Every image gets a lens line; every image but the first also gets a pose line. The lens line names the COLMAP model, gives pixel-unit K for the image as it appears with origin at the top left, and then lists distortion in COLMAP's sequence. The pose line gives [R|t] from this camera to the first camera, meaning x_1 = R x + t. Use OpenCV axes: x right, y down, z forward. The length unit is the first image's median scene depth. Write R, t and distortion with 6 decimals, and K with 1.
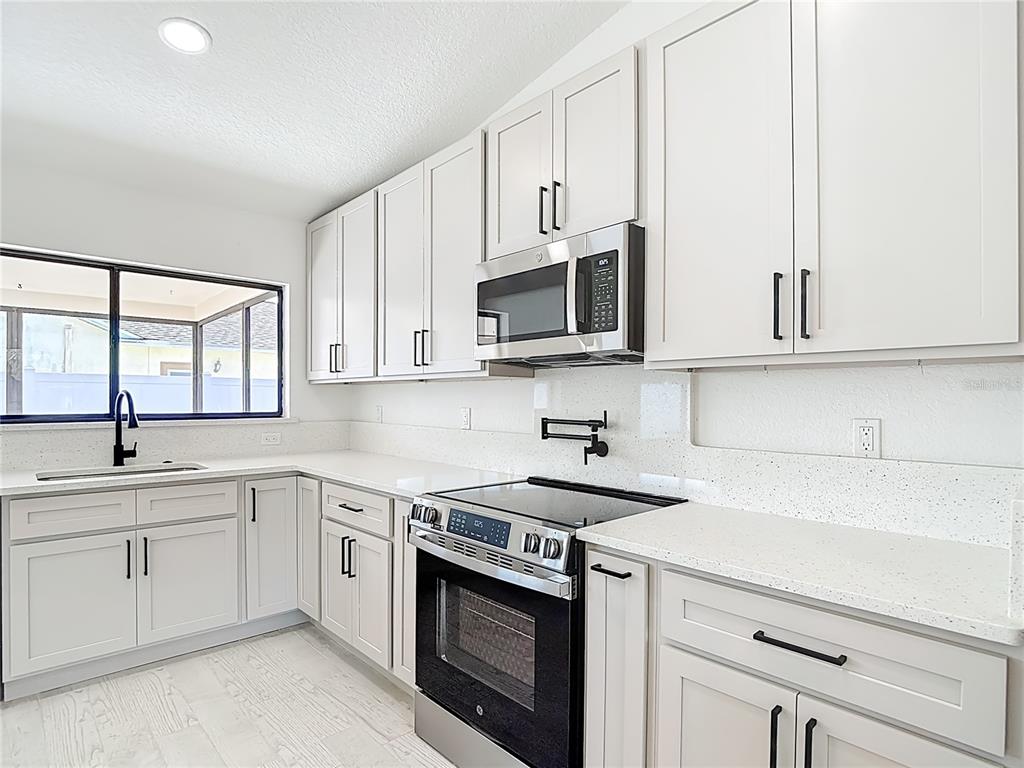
lens RADIAL K [[544.1, 0, 514.1], [0, 544.1, 400.6], [0, 0, 1]] dist [-0.003830, -0.000594]
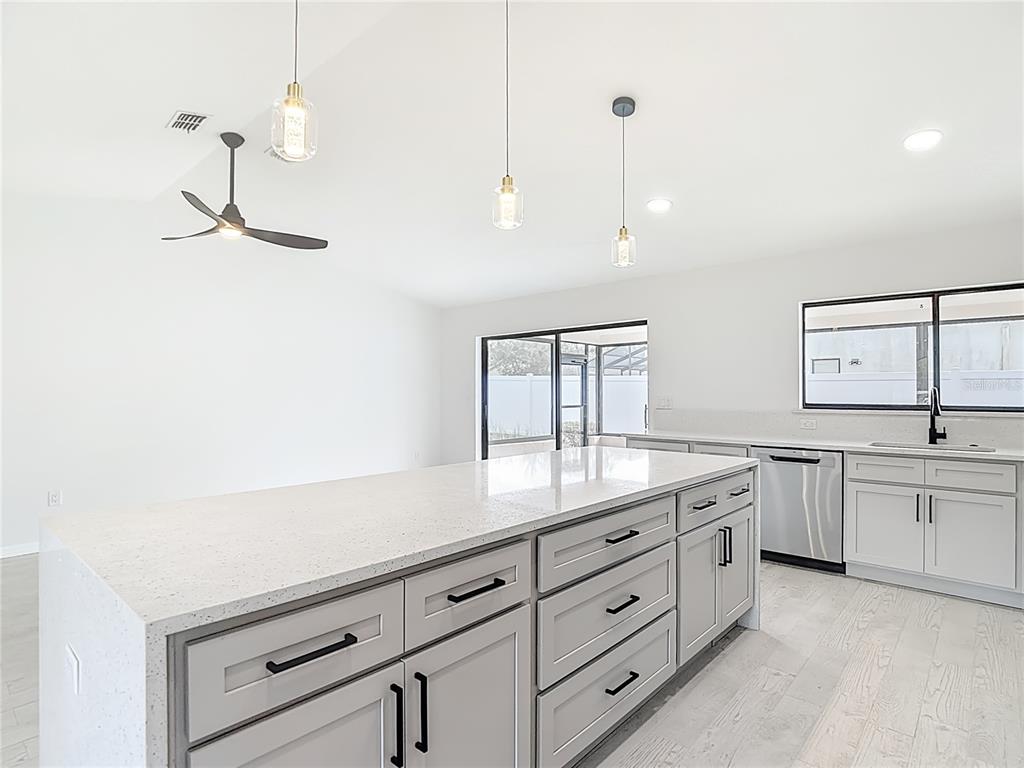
lens RADIAL K [[544.1, 0, 515.1], [0, 544.1, 386.4], [0, 0, 1]] dist [-0.003830, -0.000594]
pose [[0.085952, -0.016309, -0.996166, 0.605820], [-0.001987, 0.999861, -0.016541, 0.003221], [0.996297, 0.003402, 0.085908, -0.160816]]
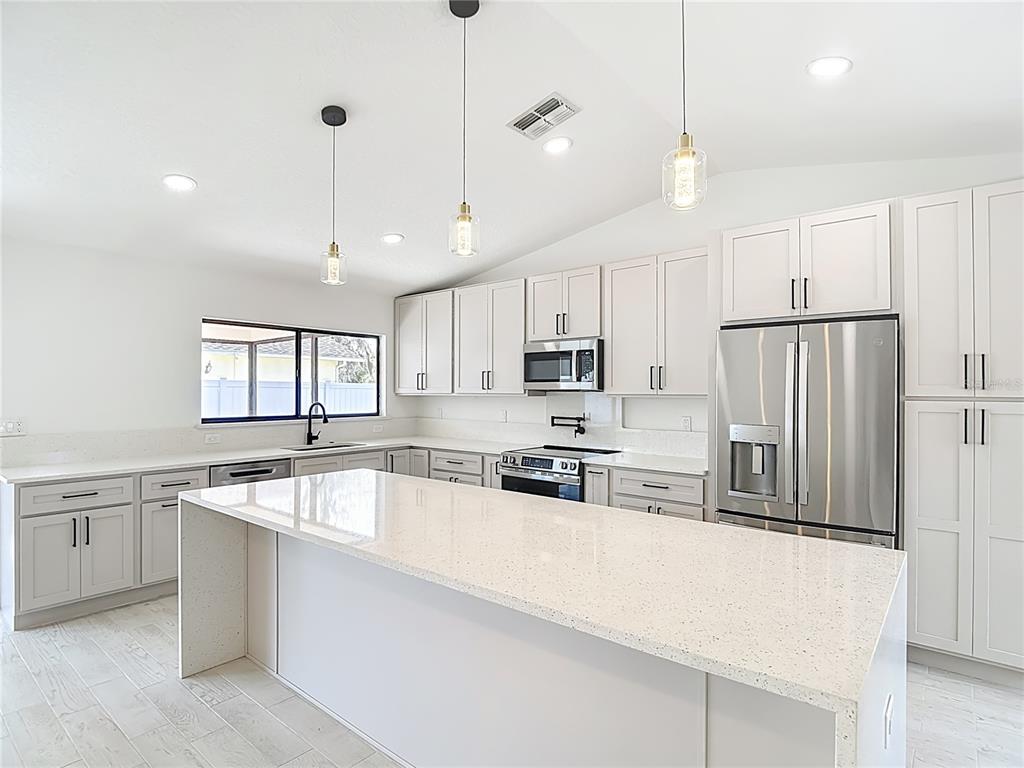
lens RADIAL K [[544.1, 0, 521.2], [0, 544.1, 388.7], [0, 0, 1]] dist [-0.003830, -0.000594]
pose [[0.989961, -0.000192, 0.141340, -0.350879], [0.001441, 0.999961, -0.008730, -0.054219], [-0.141333, 0.008846, 0.989923, -1.014522]]
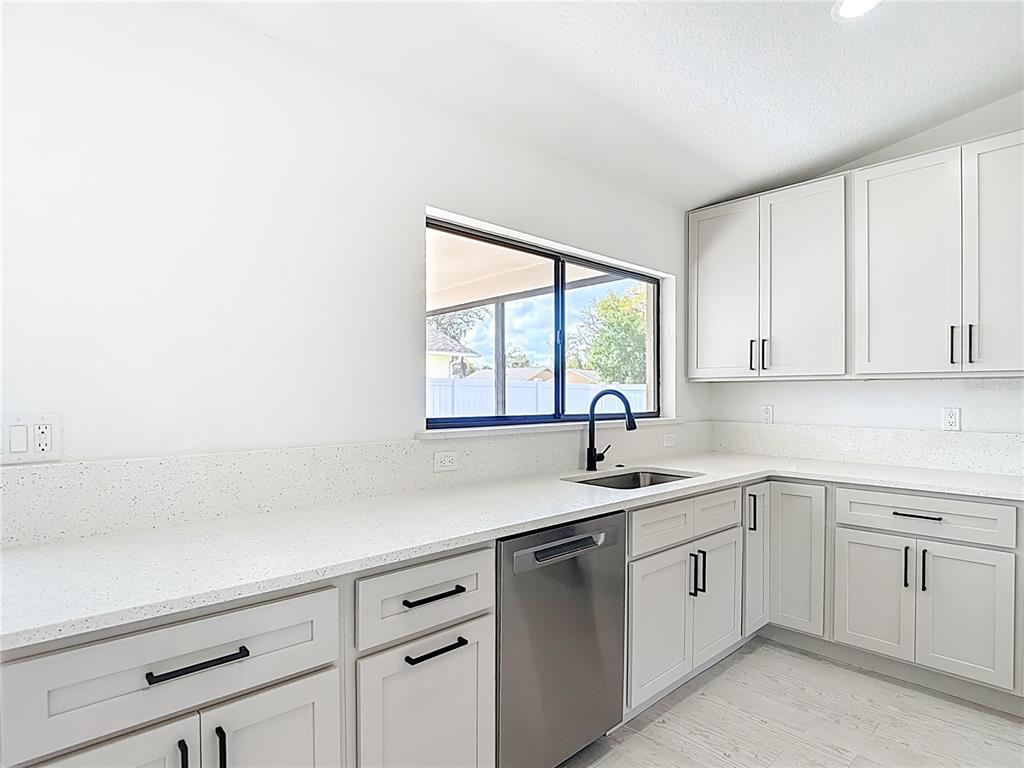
lens RADIAL K [[544.1, 0, 519.0], [0, 544.1, 395.0], [0, 0, 1]] dist [-0.003830, -0.000594]
pose [[0.999944, -0.000609, 0.010546, -1.021674], [0.000659, 0.999989, -0.004693, -0.005105], [-0.010543, 0.004700, 0.999933, 0.086029]]
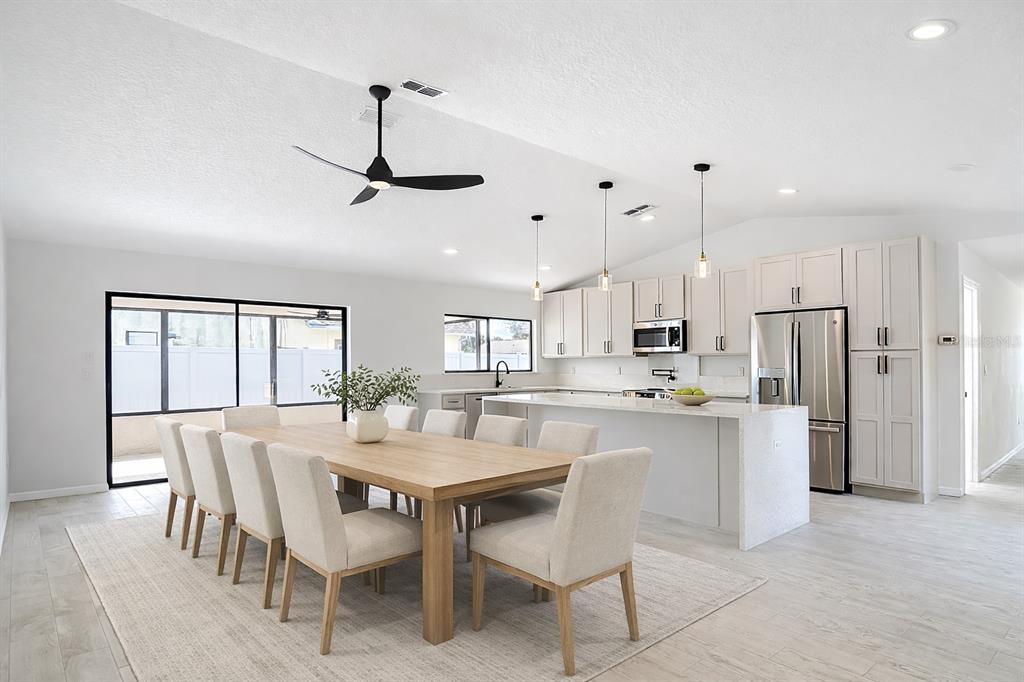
lens RADIAL K [[533.2, 0, 485.5], [0, 533.2, 345.0], [0, 0, 1]] dist [-0.034646, 0.001028]
pose [[0.997095, -0.009917, -0.075522, -0.682511], [0.007001, 0.999223, -0.038781, 0.001935], [0.075847, 0.038140, 0.996390, -2.169303]]
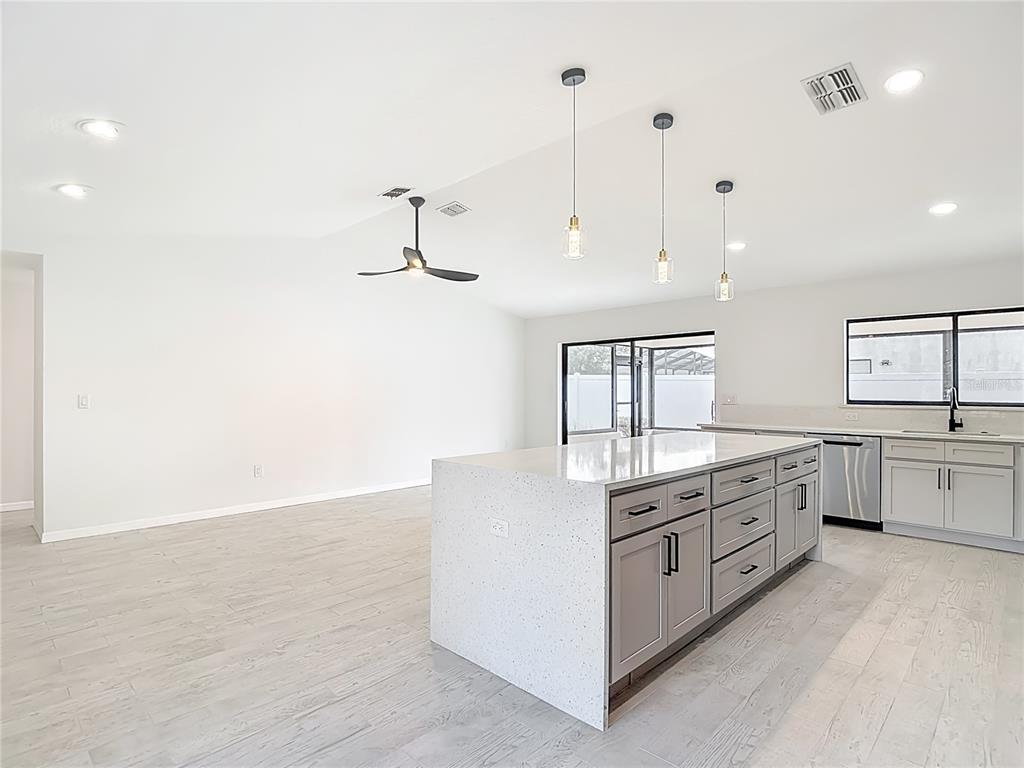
lens RADIAL K [[544.1, 0, 515.7], [0, 544.1, 384.7], [0, 0, 1]] dist [-0.003830, -0.000594]
pose [[0.051125, -0.014702, -0.998584, 1.085980], [-0.005448, 0.999873, -0.015000, 0.006101], [0.998677, 0.006207, 0.051038, -0.553999]]
